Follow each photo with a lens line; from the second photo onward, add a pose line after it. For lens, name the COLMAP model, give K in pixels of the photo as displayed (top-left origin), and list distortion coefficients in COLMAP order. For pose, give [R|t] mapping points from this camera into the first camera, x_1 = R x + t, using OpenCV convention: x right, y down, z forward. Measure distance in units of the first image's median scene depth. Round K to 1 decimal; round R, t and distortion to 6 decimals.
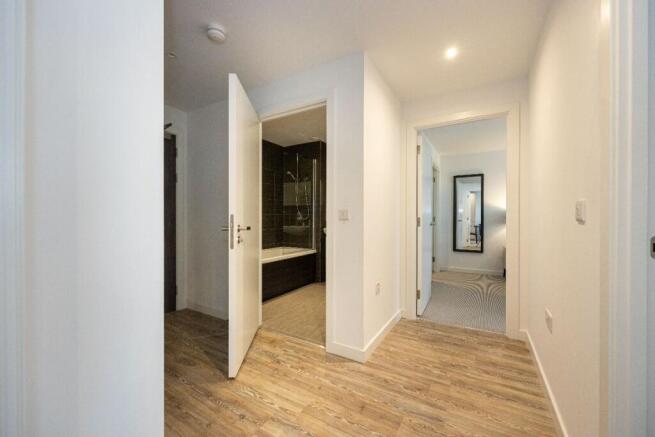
lens RADIAL K [[261.5, 0, 326.9], [0, 261.5, 218.7], [0, 0, 1]] dist [0.001312, 0.000009]
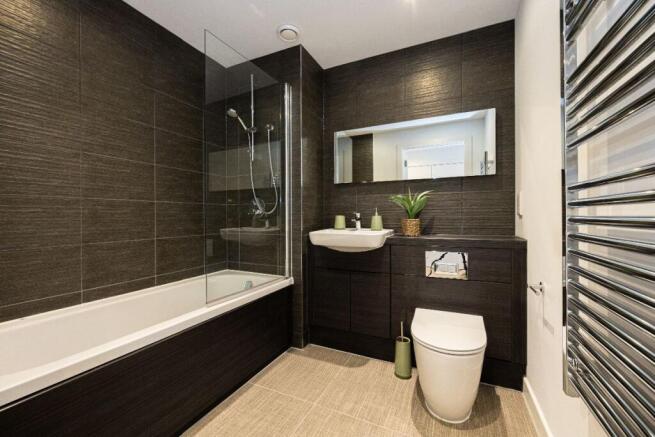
lens RADIAL K [[261.5, 0, 328.1], [0, 261.5, 220.2], [0, 0, 1]] dist [0.001312, 0.000009]
pose [[0.993118, -0.011168, 0.116582, -0.030378], [0.010952, 0.999937, 0.002491, 0.013872], [-0.116602, -0.001197, 0.993178, 0.488281]]
